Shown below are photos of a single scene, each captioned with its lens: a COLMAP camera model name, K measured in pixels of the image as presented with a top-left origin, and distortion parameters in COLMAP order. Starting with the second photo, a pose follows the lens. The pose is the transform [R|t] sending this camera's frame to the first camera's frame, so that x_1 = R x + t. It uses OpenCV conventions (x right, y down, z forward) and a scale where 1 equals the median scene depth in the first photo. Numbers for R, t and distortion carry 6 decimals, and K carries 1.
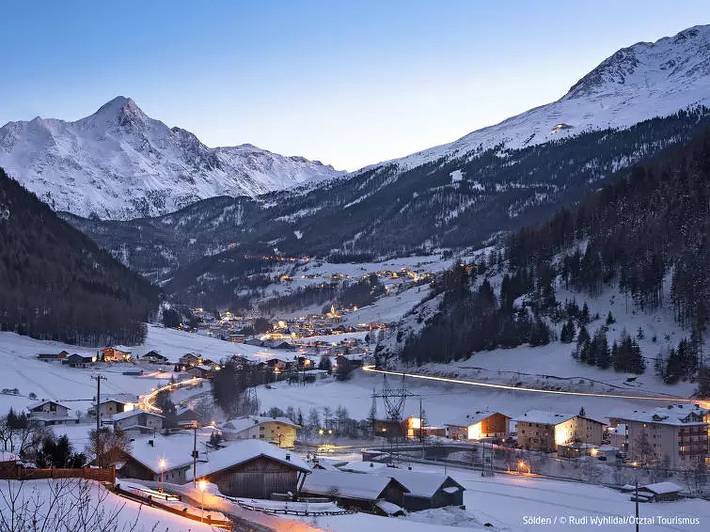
lens RADIAL K [[509.3, 0, 355.0], [0, 509.3, 266.0], [0, 0, 1]] dist [-0.058072, 0.035351]
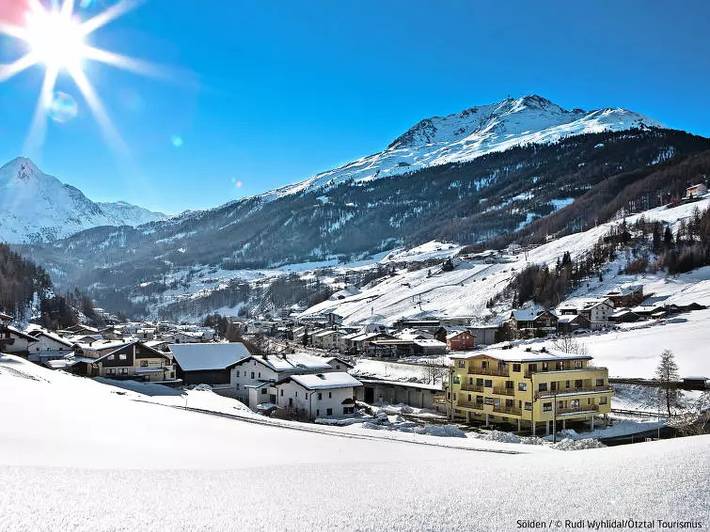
lens RADIAL K [[509.3, 0, 355.0], [0, 509.3, 266.0], [0, 0, 1]] dist [-0.058072, 0.035351]
pose [[0.983094, -0.002602, 0.183085, 0.034897], [0.003452, 0.999985, -0.004319, -0.012056], [-0.183071, 0.004878, 0.983088, -0.100701]]
